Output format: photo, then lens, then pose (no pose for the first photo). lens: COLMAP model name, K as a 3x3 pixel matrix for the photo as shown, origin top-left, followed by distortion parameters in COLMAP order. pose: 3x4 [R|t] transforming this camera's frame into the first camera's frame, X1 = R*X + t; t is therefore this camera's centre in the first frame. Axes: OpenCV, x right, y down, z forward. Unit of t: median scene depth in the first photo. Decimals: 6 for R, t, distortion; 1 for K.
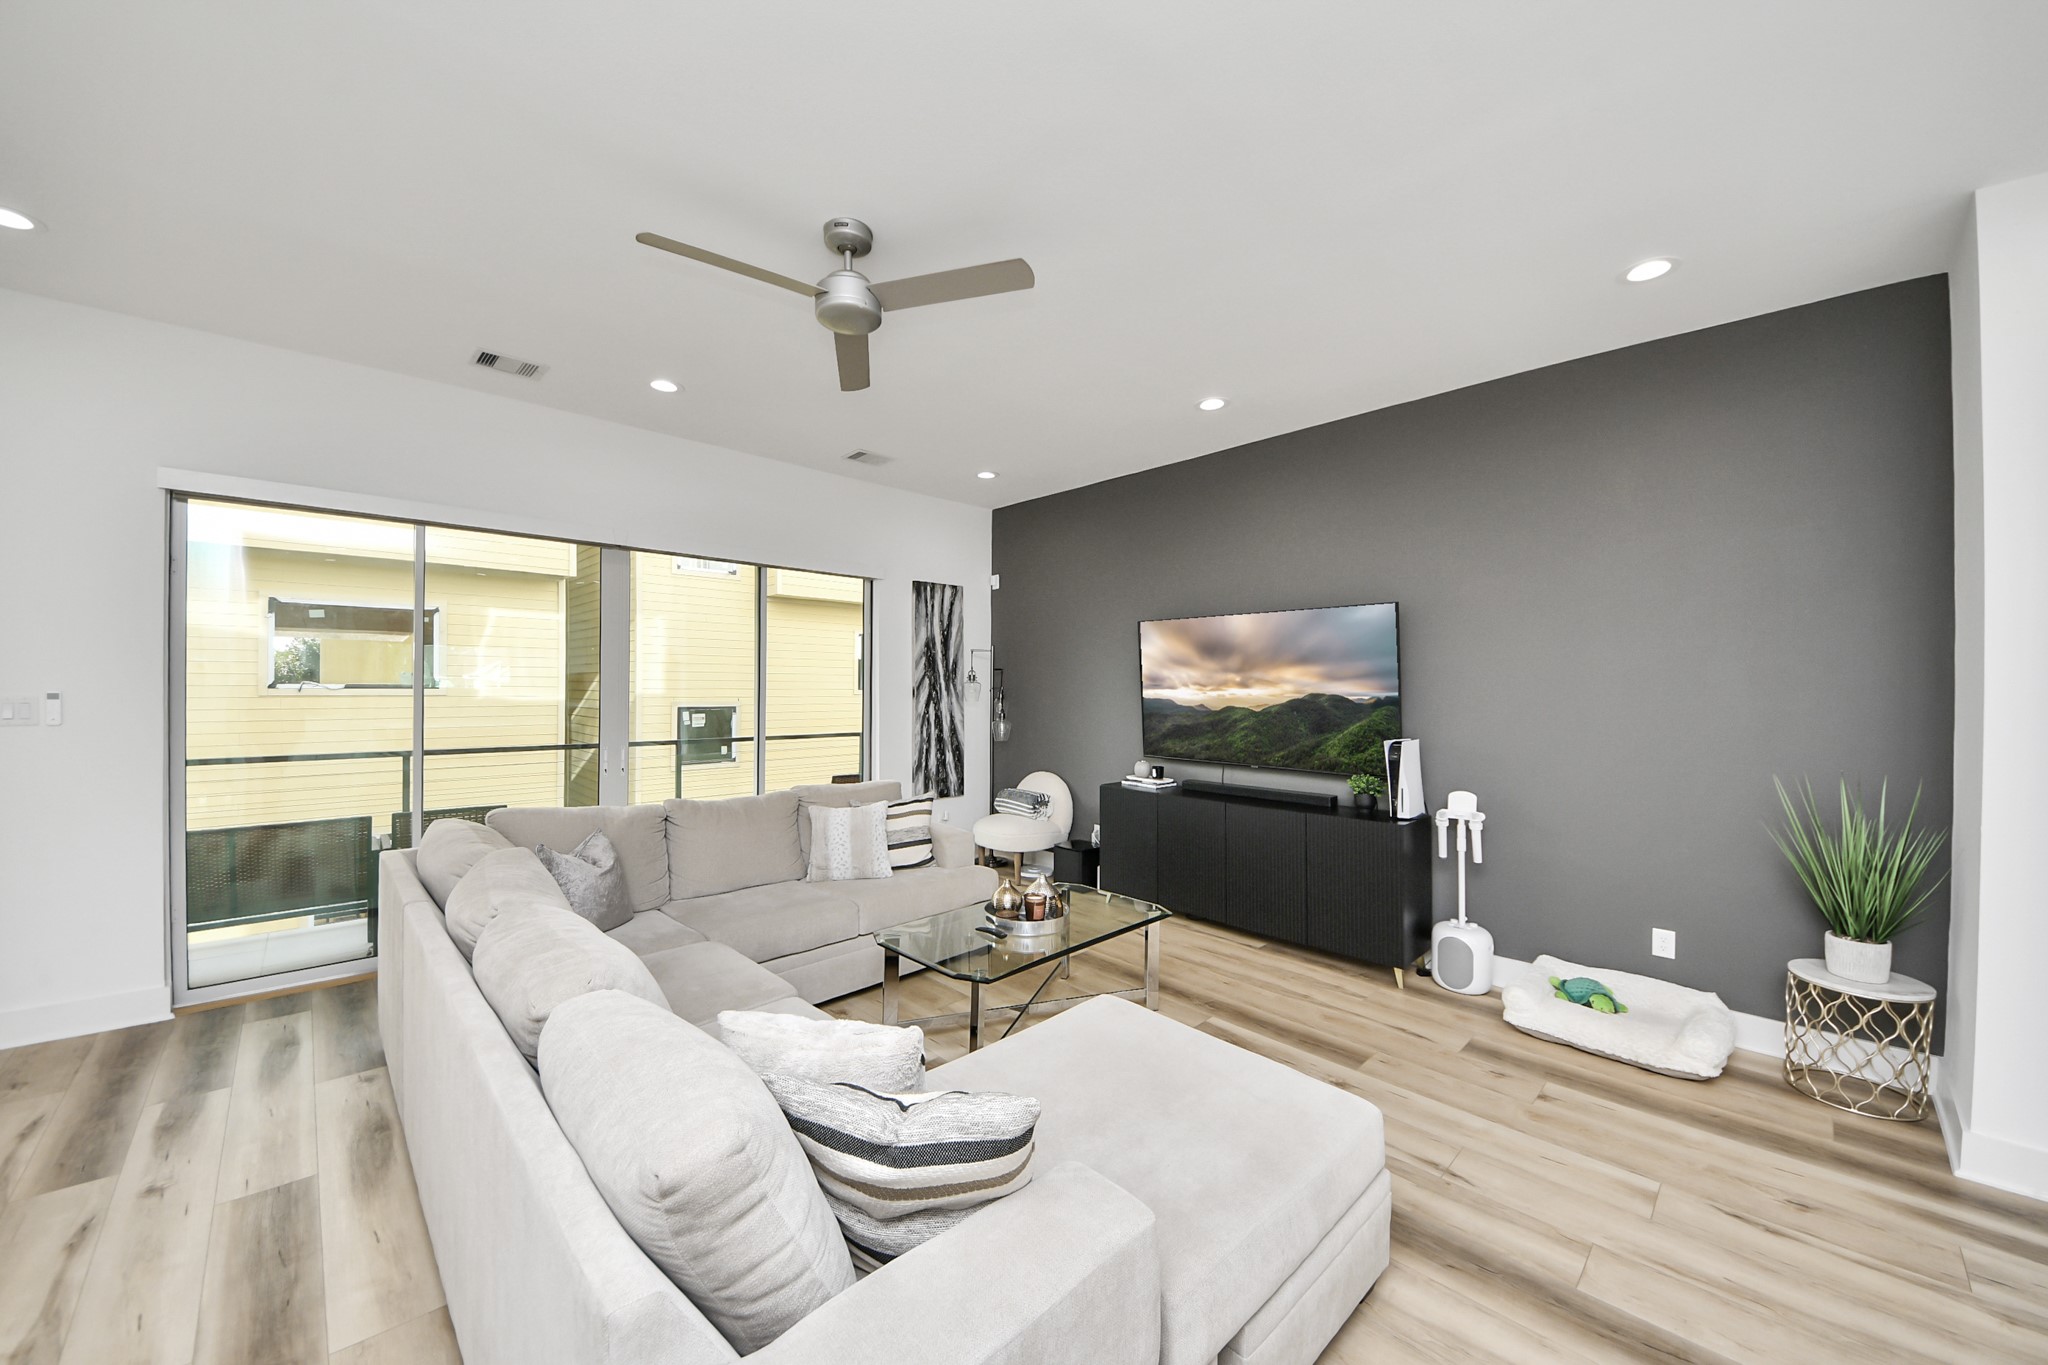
lens RADIAL K [[751.7, 0, 1030.1], [0, 751.7, 686.9], [0, 0, 1]] dist [0.015234, -0.002751]
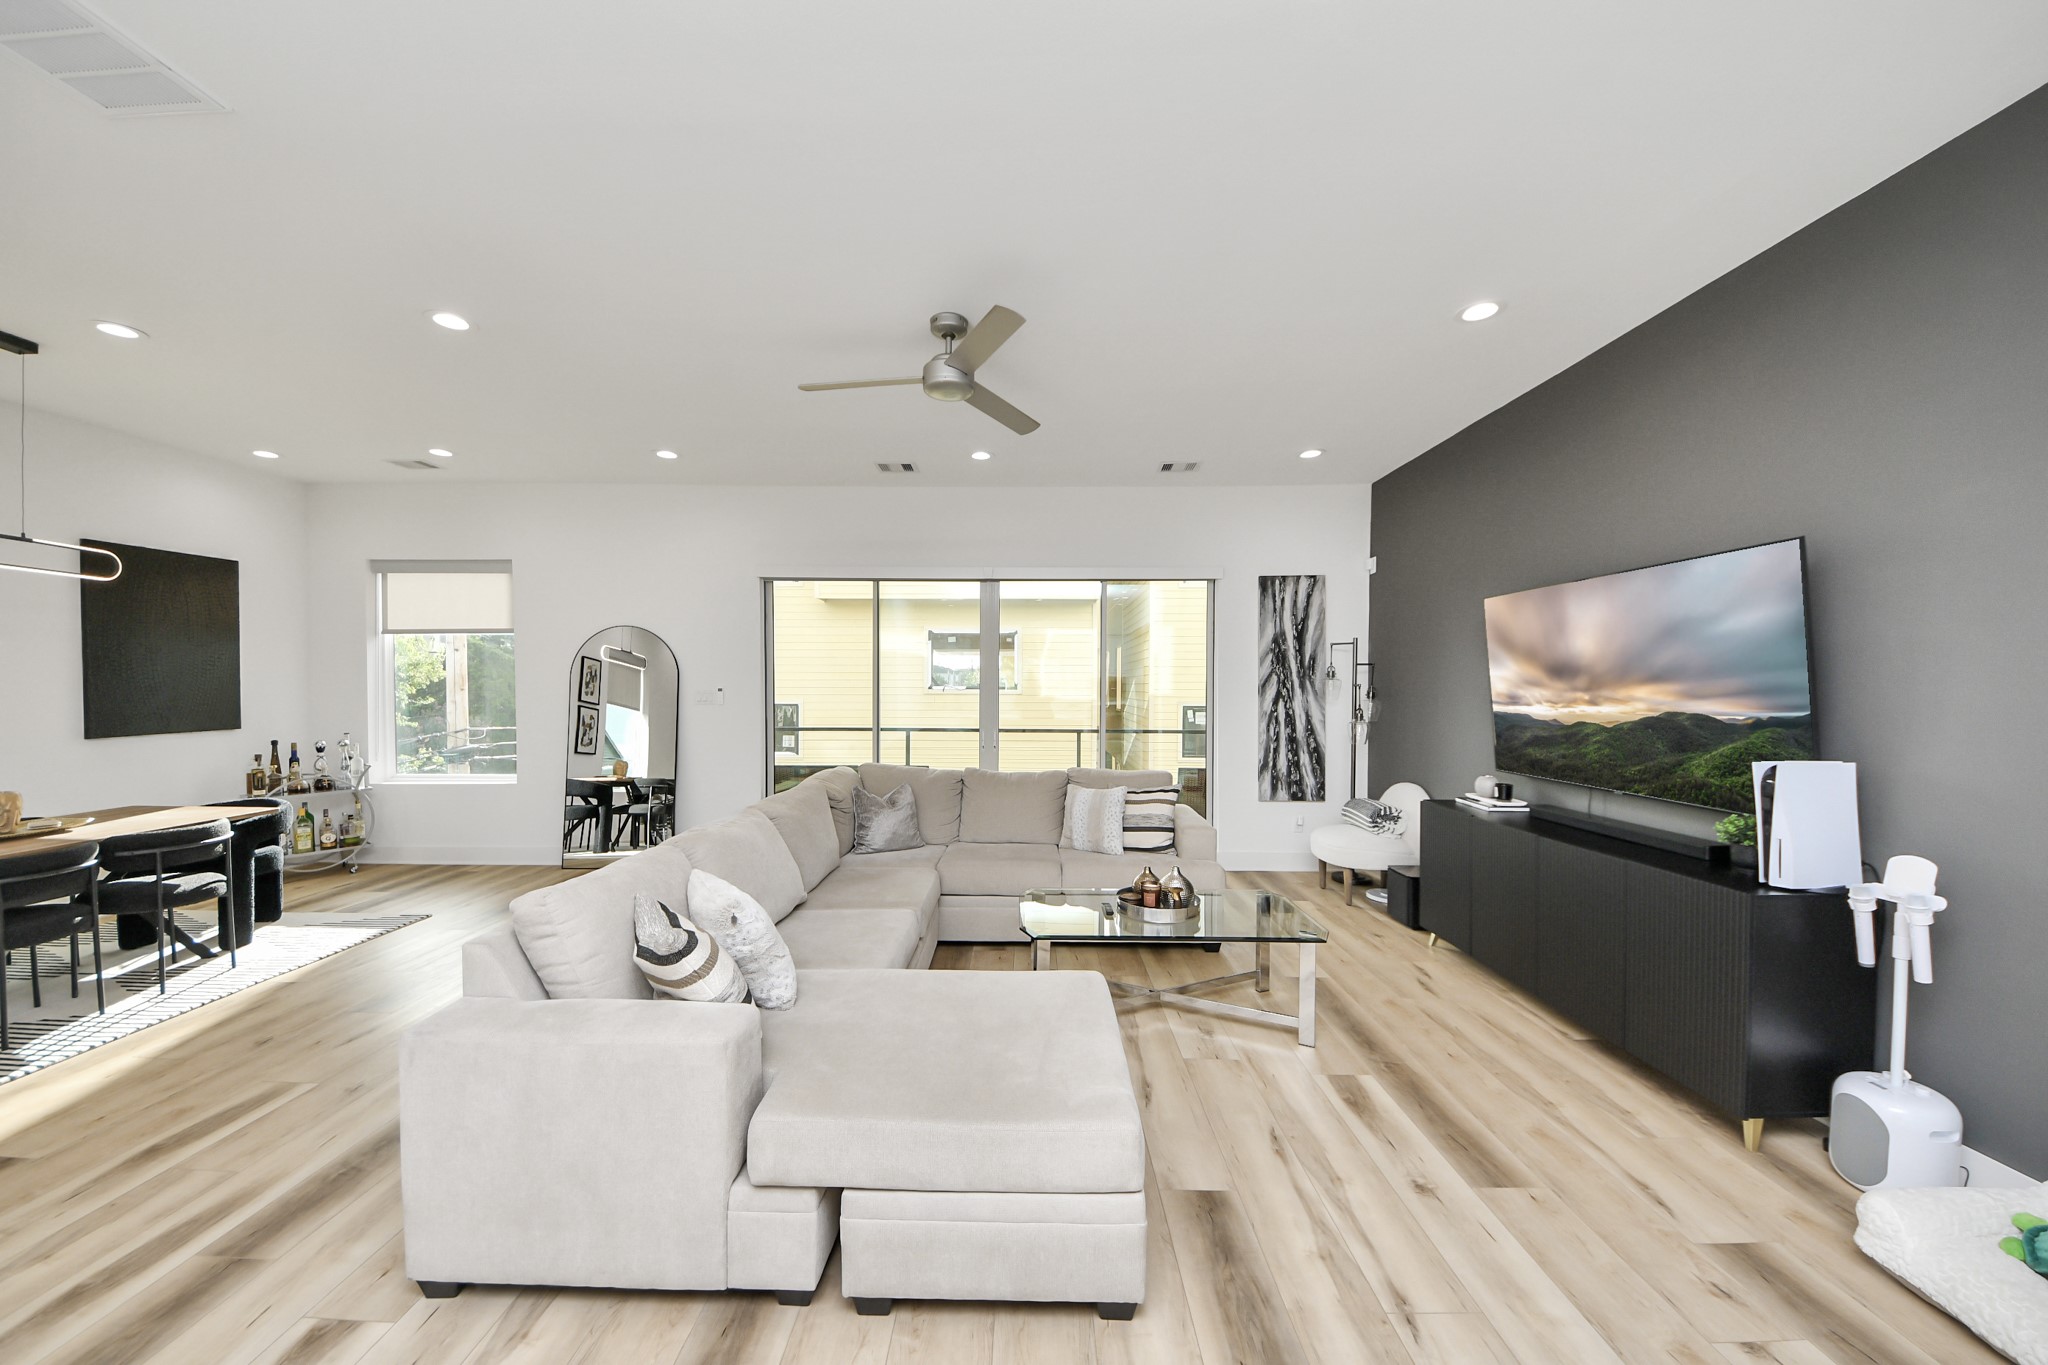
lens RADIAL K [[751.7, 0, 1009.4], [0, 751.7, 692.4], [0, 0, 1]] dist [0.015234, -0.002751]
pose [[0.710730, 0.000841, -0.703464, 0.302352], [0.001806, 0.999994, 0.003020, 0.007040], [0.703463, -0.003417, 0.710724, 0.070486]]
